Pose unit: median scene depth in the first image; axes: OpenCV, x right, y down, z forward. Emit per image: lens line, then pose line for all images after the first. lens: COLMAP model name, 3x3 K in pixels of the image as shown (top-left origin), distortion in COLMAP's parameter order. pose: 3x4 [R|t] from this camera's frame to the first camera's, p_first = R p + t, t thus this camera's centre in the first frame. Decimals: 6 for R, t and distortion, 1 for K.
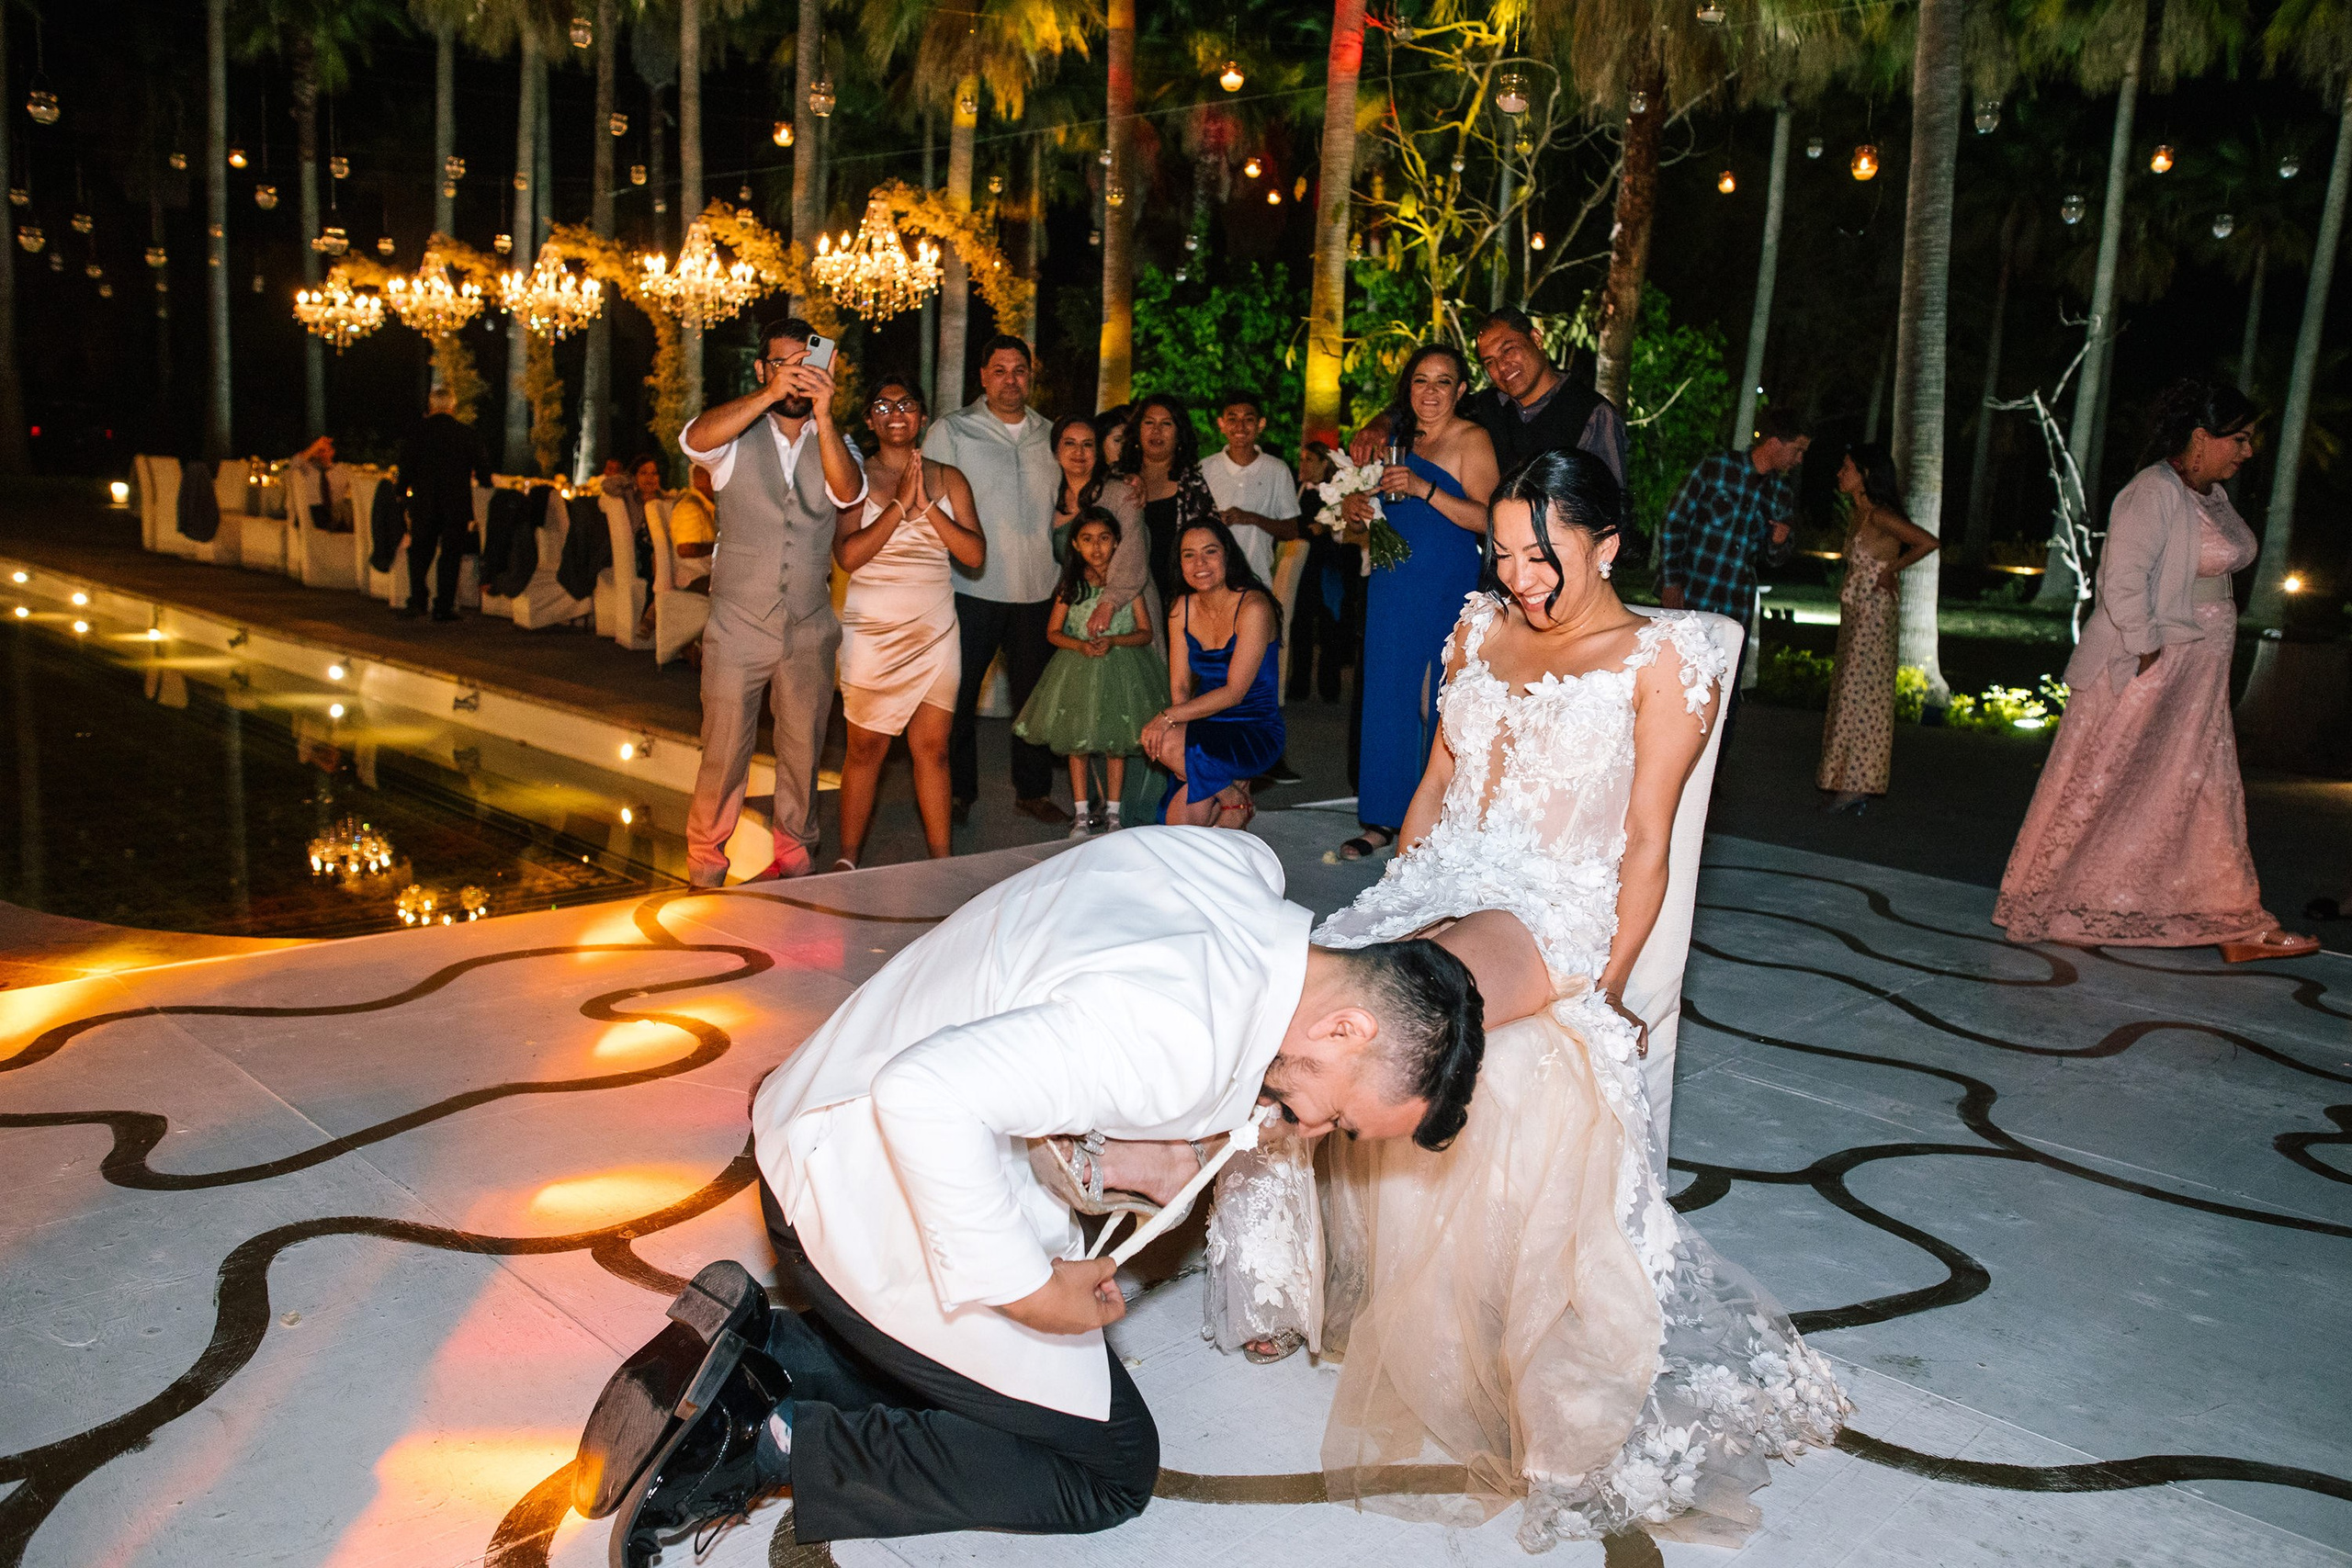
lens RADIAL K [[1860.2, 0, 1172.5], [0, 1860.2, 774.2], [0, 0, 1]] dist [-0.010959, 0.015941]
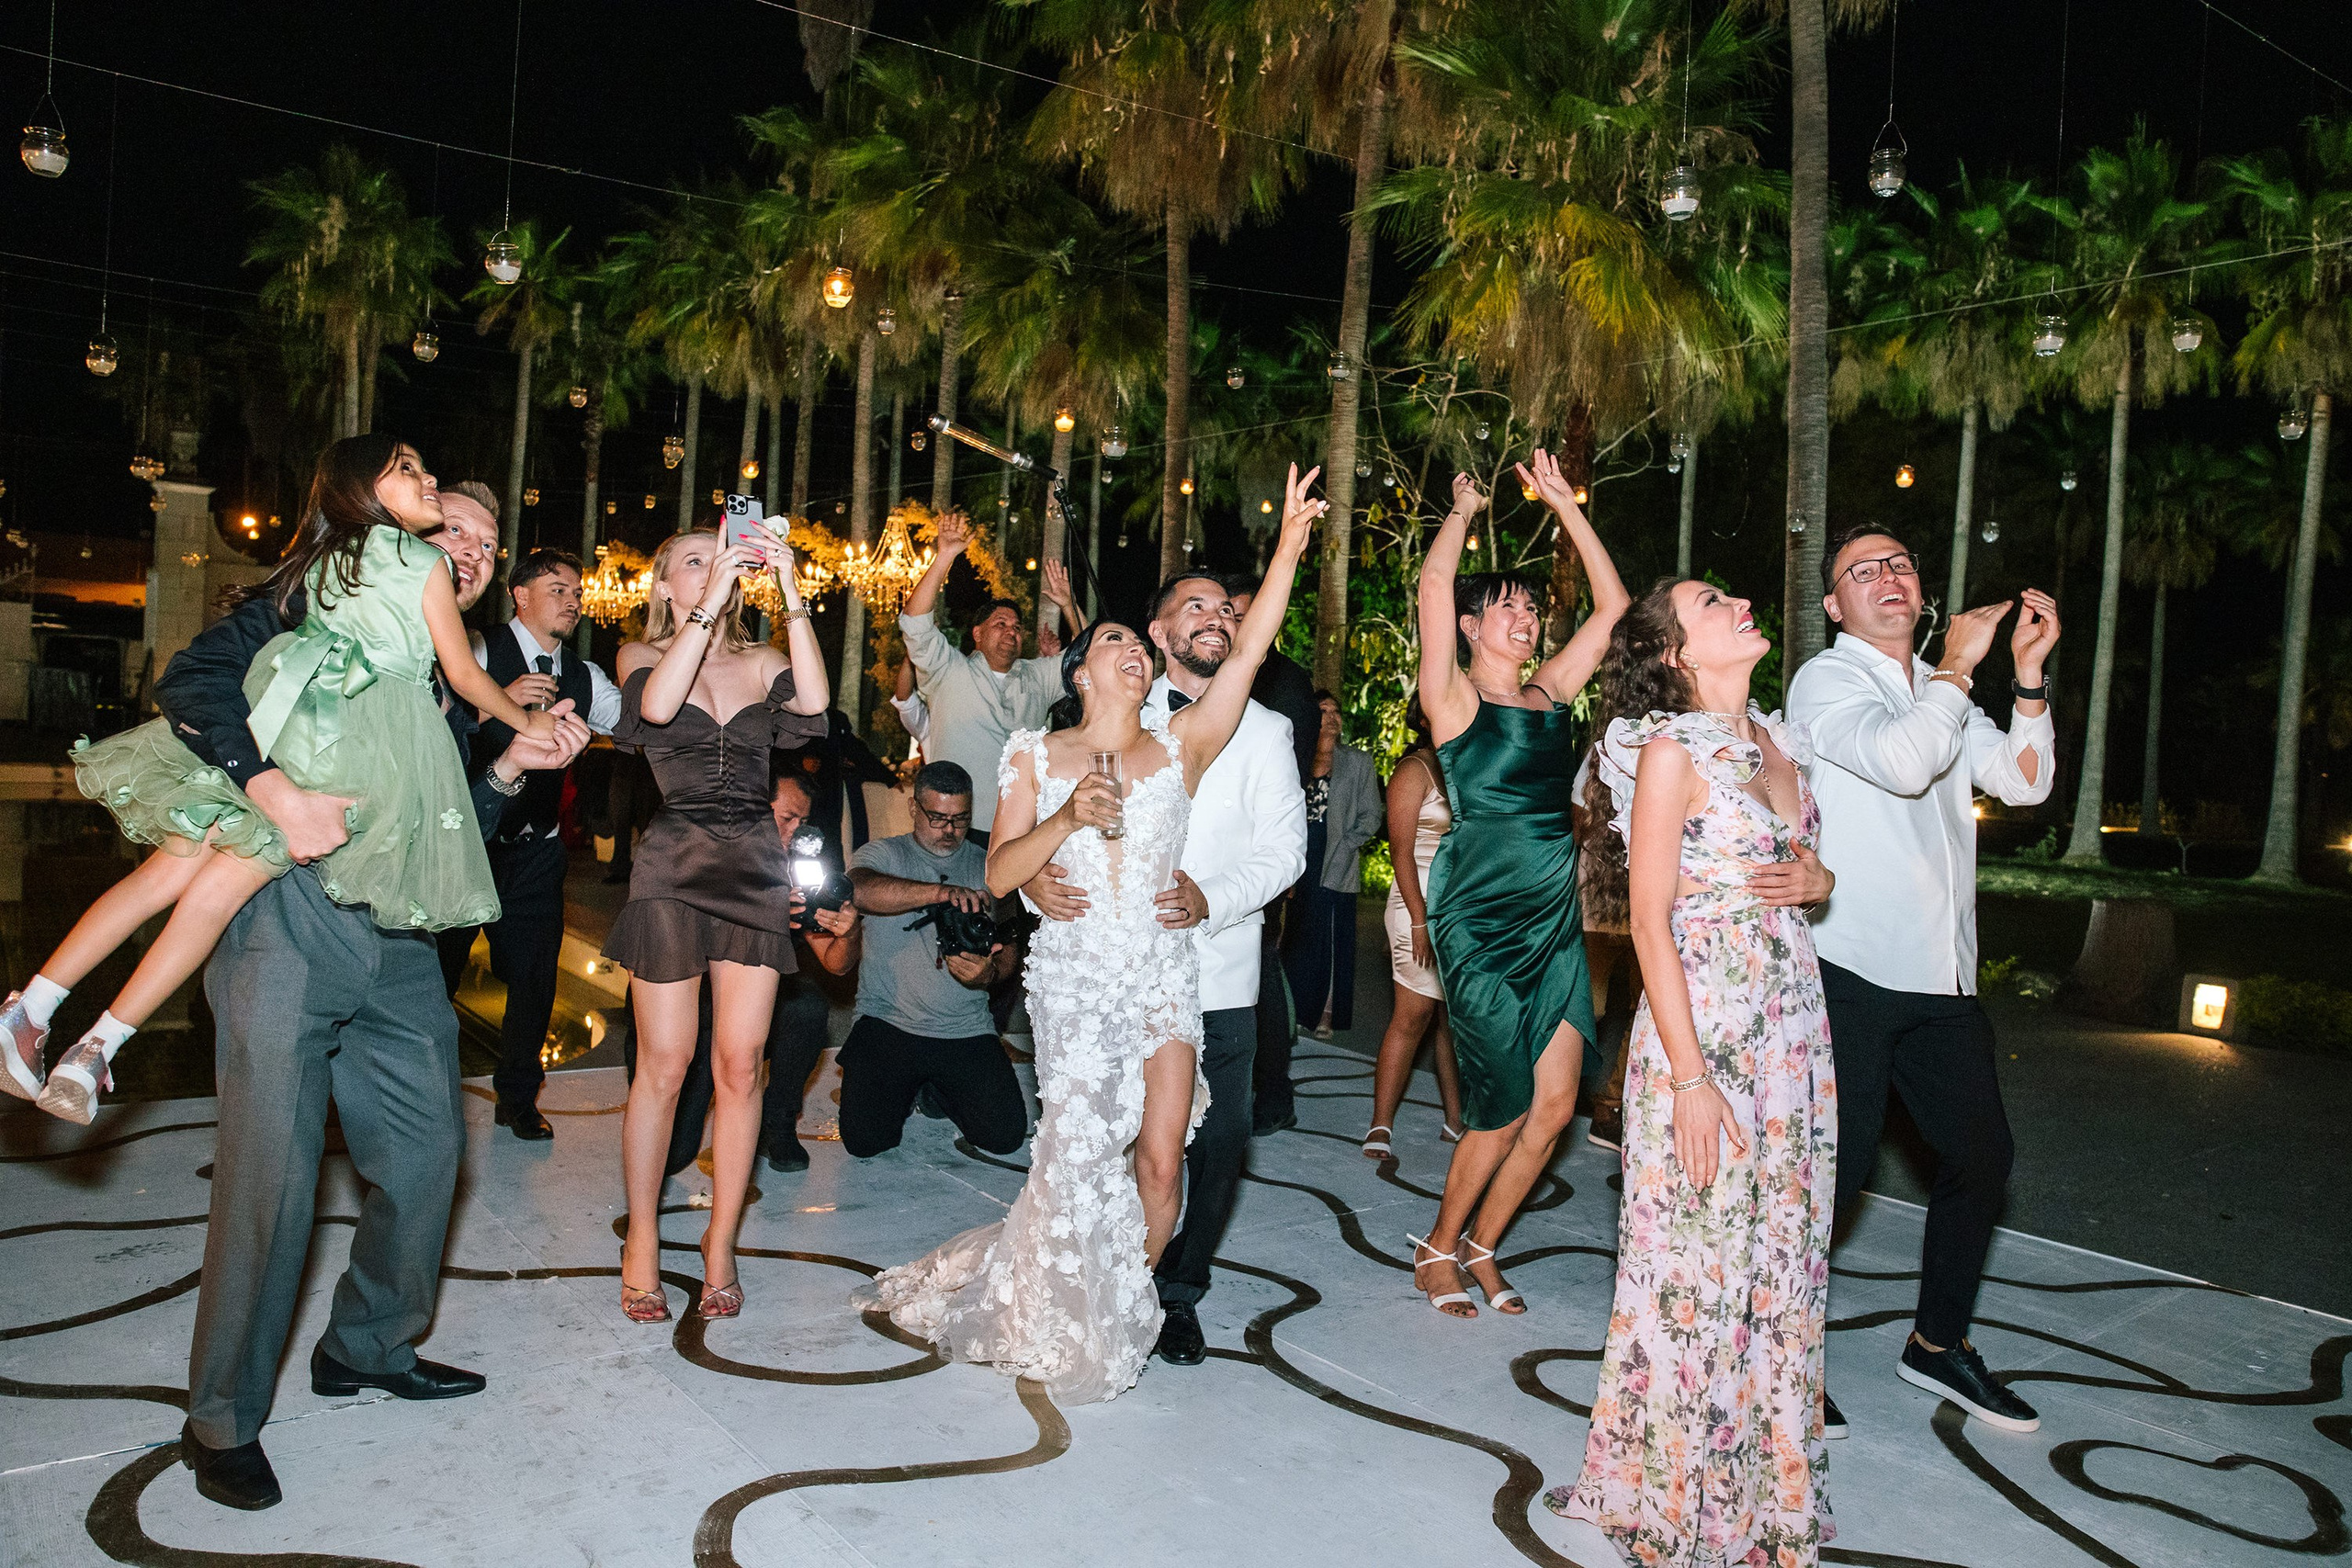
lens RADIAL K [[1661.7, 0, 1176.0], [0, 1661.7, 769.7], [0, 0, 1]] dist [-0.049548, -0.001807]
pose [[0.992723, 0.008637, -0.120113, 0.067104], [-0.025171, 0.990275, -0.136826, -0.000872], [0.117763, 0.138854, 0.983286, -0.006917]]
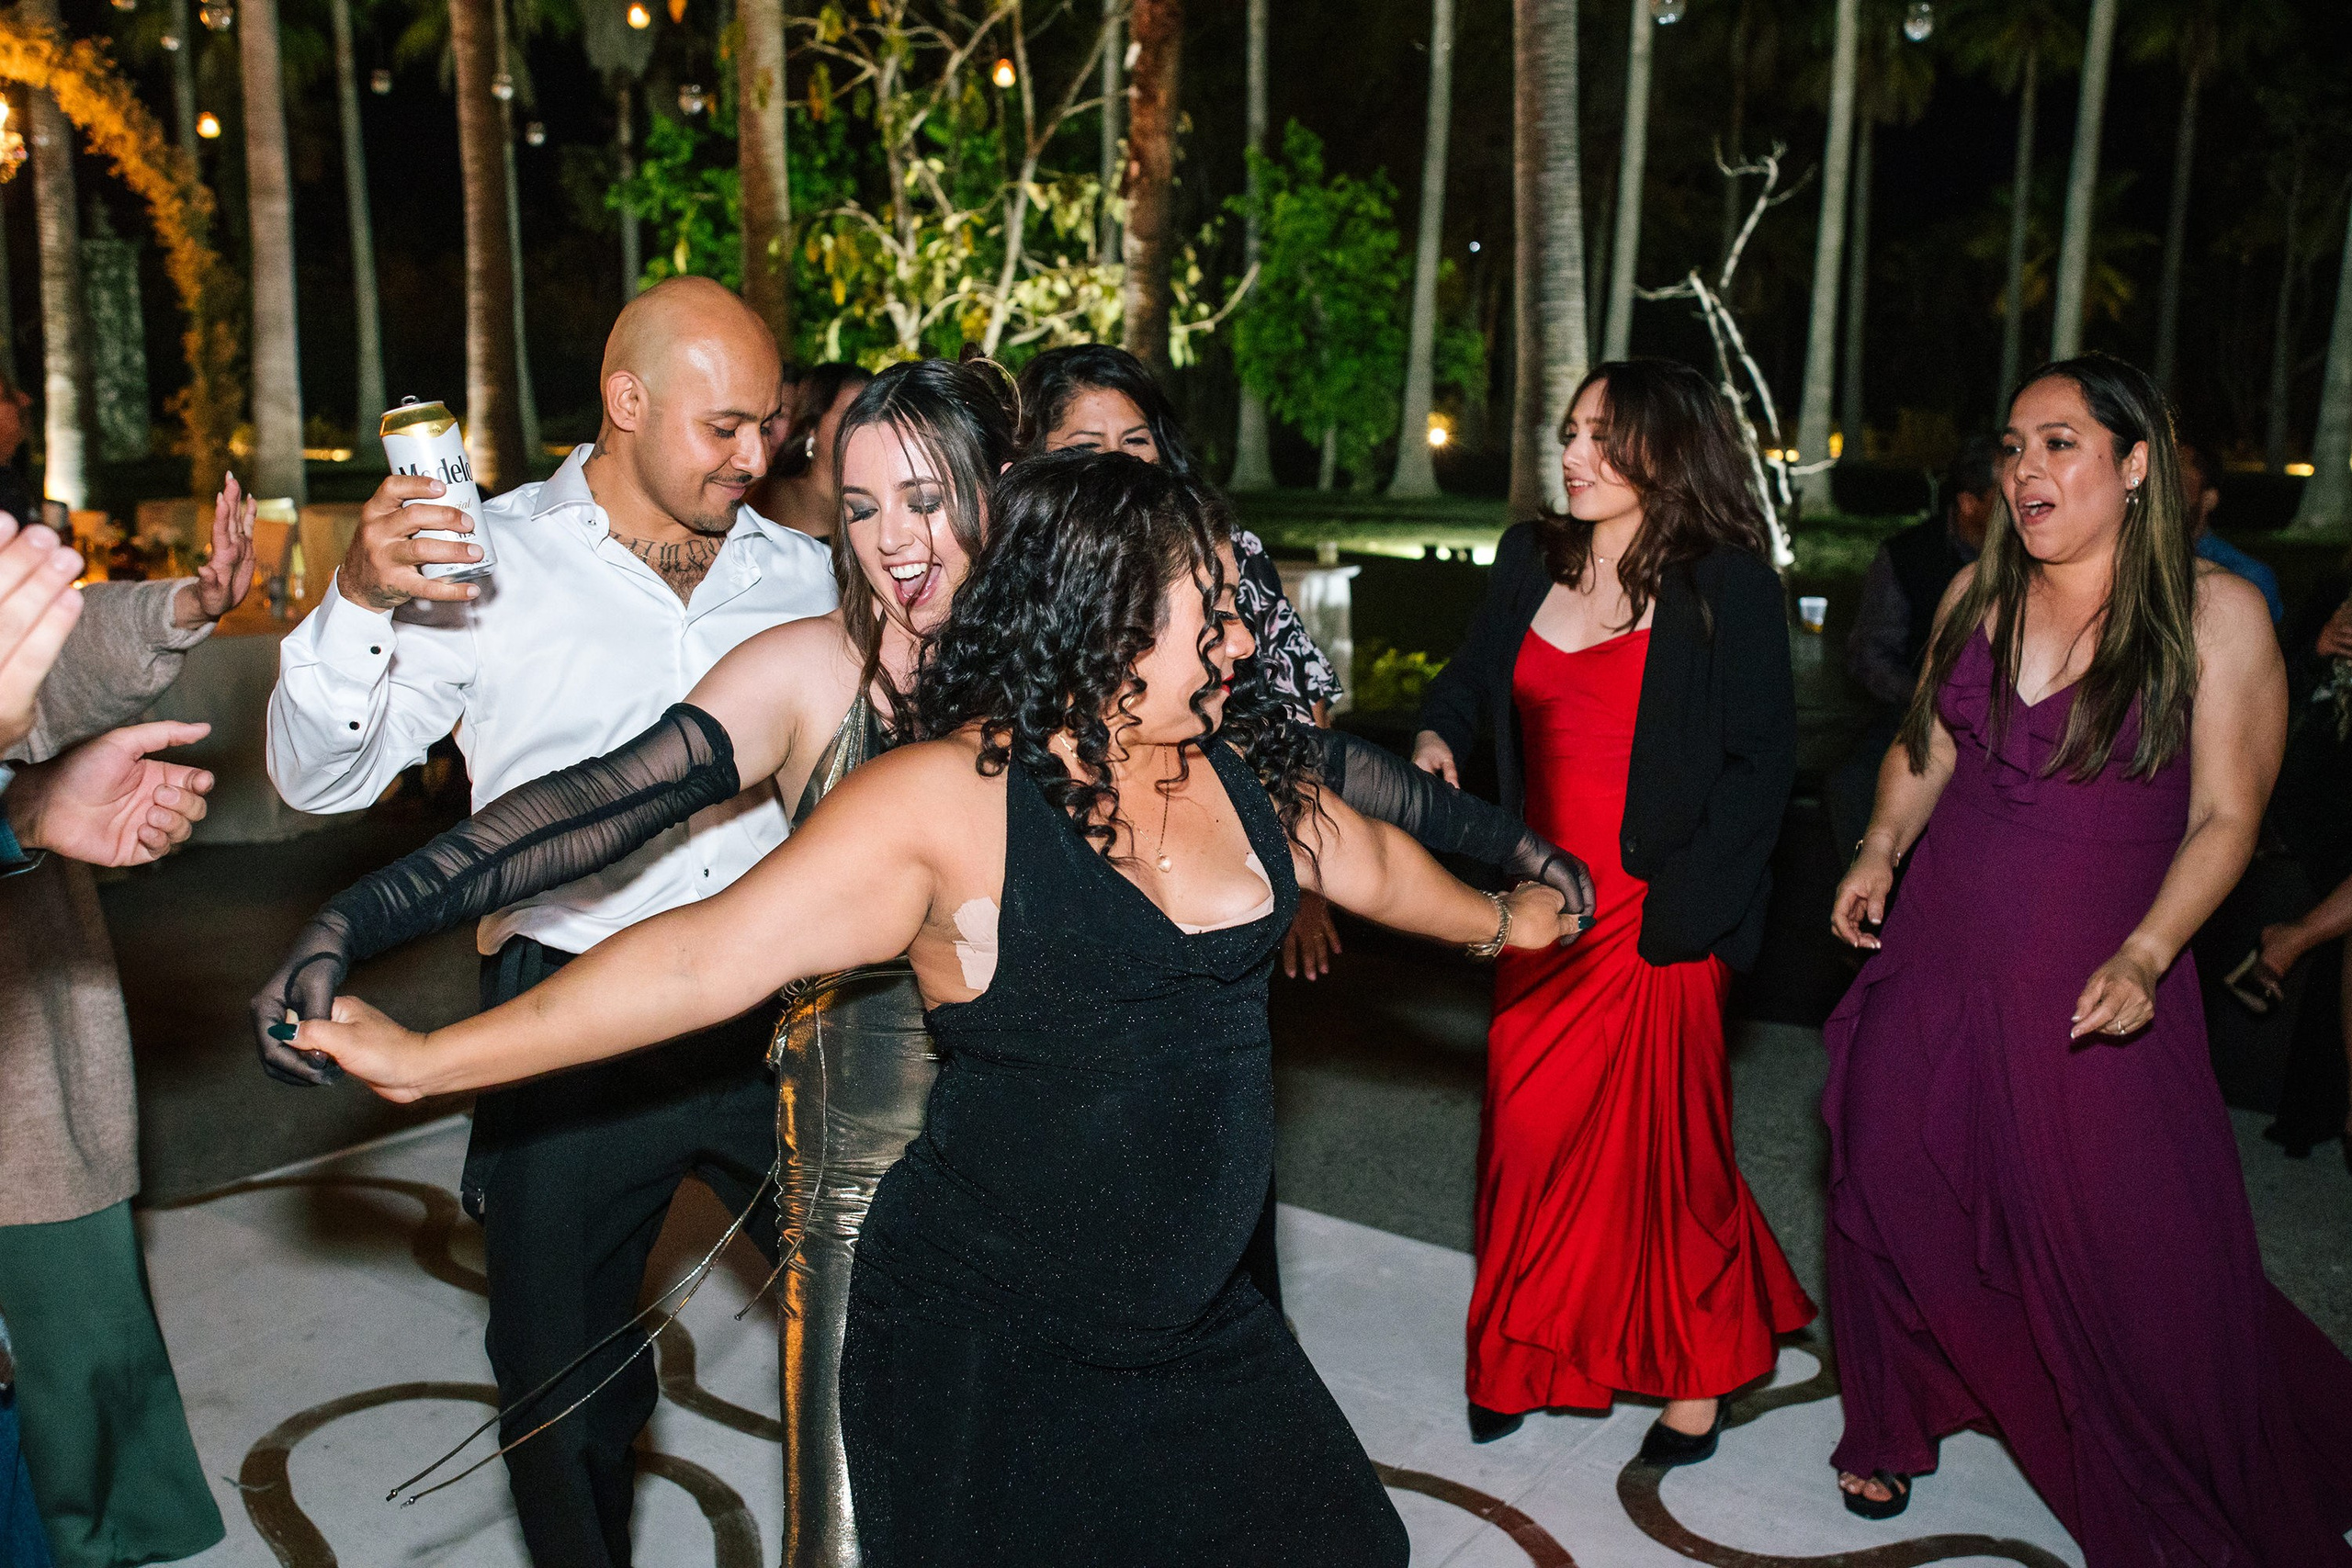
lens RADIAL K [[2237.0, 0, 1185.0], [0, 2237.0, 776.2], [0, 0, 1]] dist [0.042837, 0.000000]
pose [[0.985784, -0.073142, 0.151265, 0.057200], [0.069741, 0.997181, 0.027672, -0.023077], [-0.152862, -0.016729, 0.988106, 0.082767]]
